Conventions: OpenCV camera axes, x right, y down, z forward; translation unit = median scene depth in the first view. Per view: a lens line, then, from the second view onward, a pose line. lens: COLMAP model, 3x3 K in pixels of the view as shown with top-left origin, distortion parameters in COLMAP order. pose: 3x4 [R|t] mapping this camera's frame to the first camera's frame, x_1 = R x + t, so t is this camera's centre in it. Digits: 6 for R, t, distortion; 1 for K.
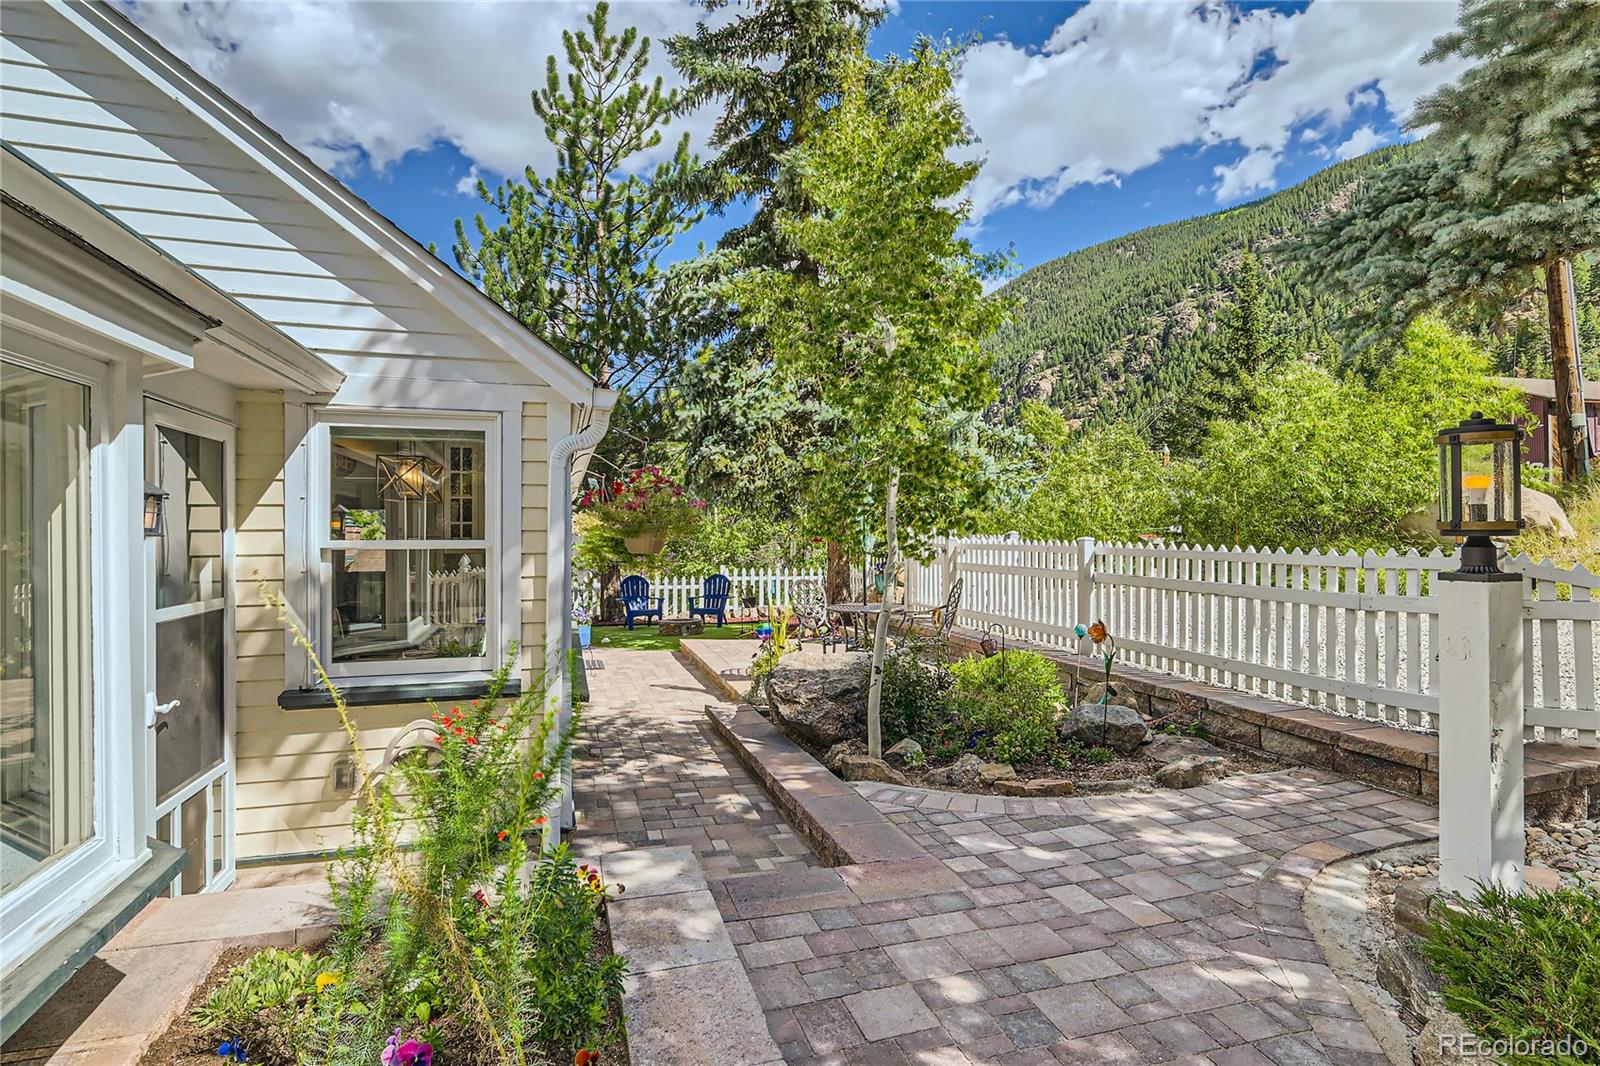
lens RADIAL K [[813.9, 0, 802.2], [0, 813.9, 529.2], [0, 0, 1]] dist [-0.003352, 0.000770]
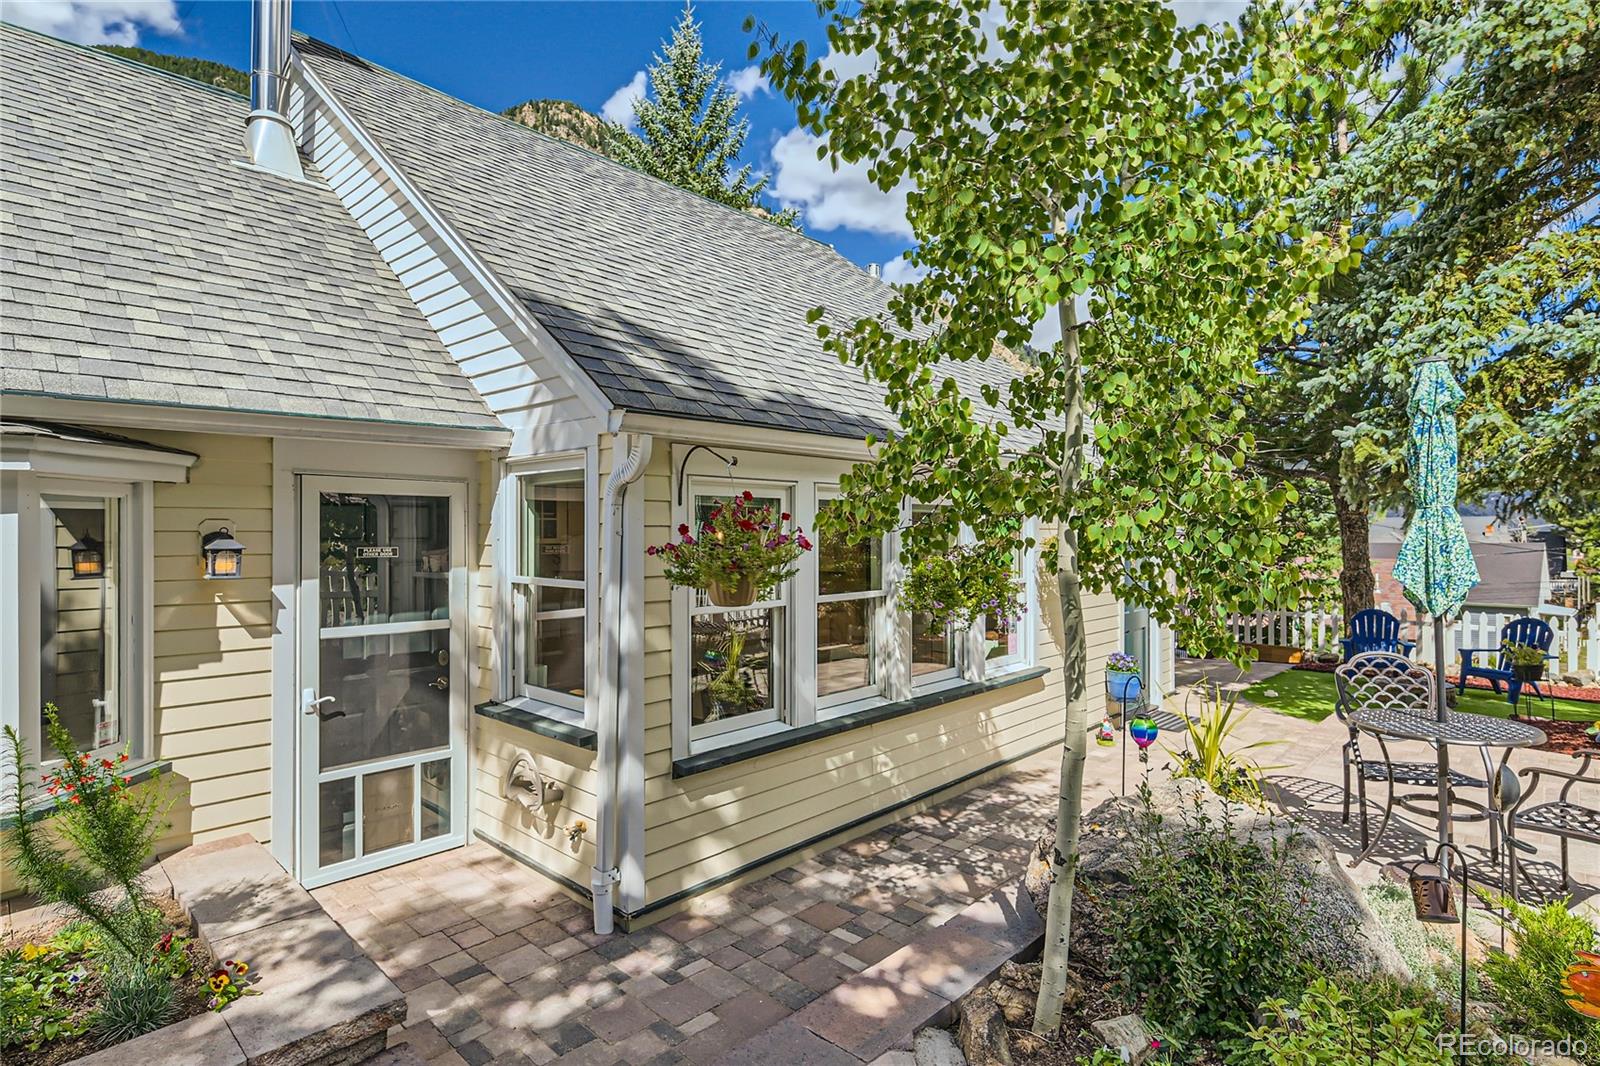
lens RADIAL K [[813.9, 0, 804.6], [0, 813.9, 524.9], [0, 0, 1]] dist [-0.003352, 0.000770]
pose [[0.503689, -0.009004, -0.863838, 0.577332], [0.002994, 0.999958, -0.008677, -0.043735], [0.863880, 0.001784, 0.503695, 0.734266]]
